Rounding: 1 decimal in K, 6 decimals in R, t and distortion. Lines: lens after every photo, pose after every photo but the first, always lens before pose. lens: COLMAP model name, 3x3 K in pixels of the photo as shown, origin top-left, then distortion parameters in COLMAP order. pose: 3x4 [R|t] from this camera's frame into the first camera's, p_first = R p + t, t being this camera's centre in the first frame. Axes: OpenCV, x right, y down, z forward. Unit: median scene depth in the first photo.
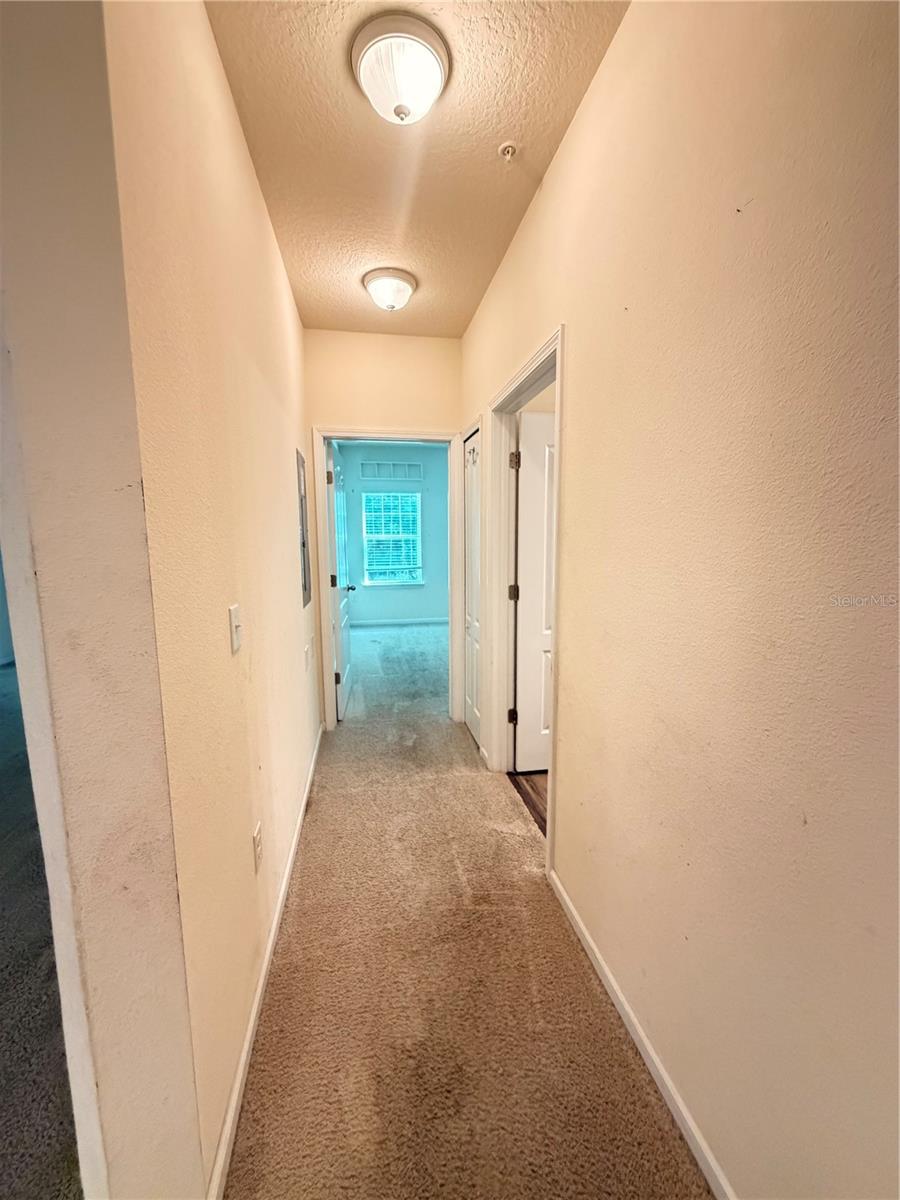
lens RADIAL K [[479.7, 0, 450.3], [0, 479.7, 600.6], [0, 0, 1]] dist [-0.001153, 0.001037]
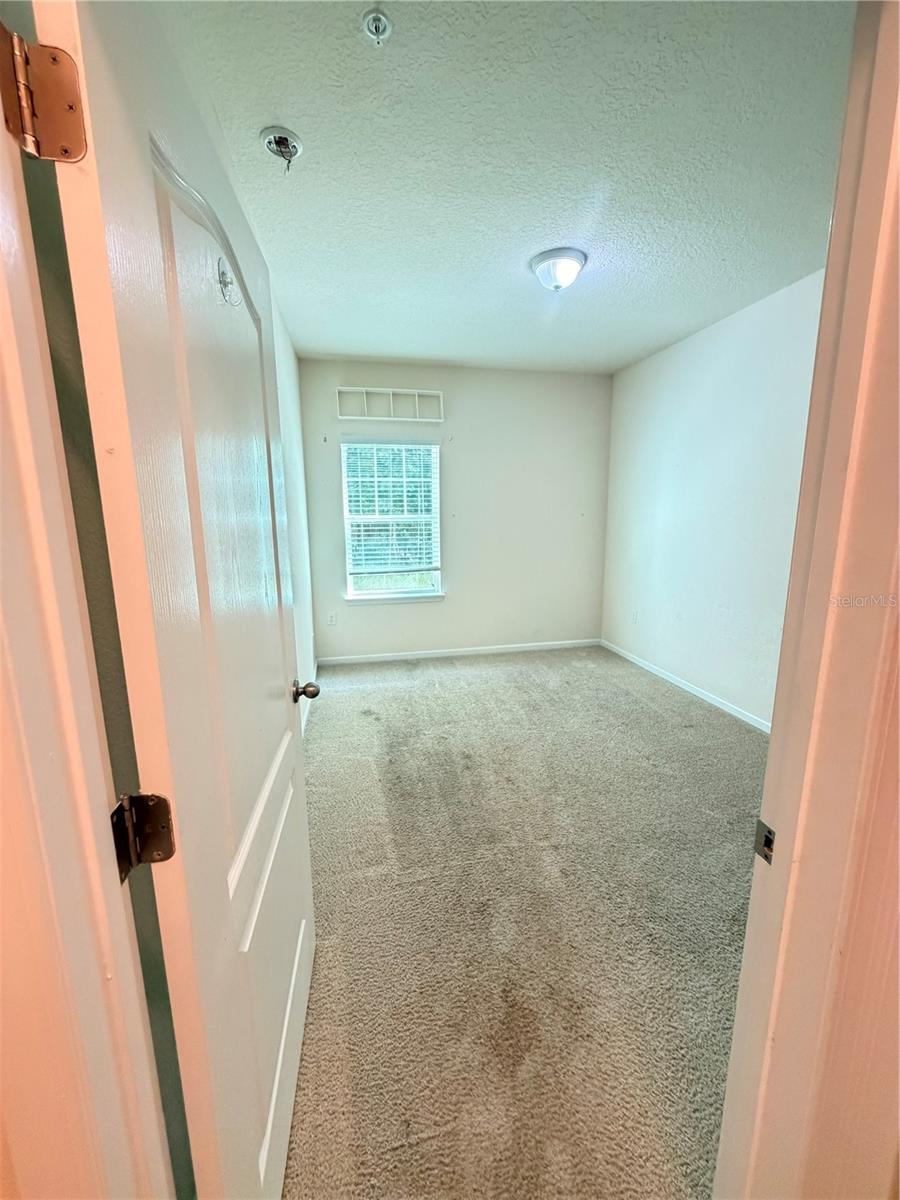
lens RADIAL K [[479.7, 0, 447.0], [0, 479.7, 600.5], [0, 0, 1]] dist [-0.001153, 0.001037]
pose [[0.999631, -0.008286, 0.025871, -0.070400], [0.007094, 0.998923, 0.045843, -0.058297], [-0.026223, -0.045643, 0.998614, 0.398648]]
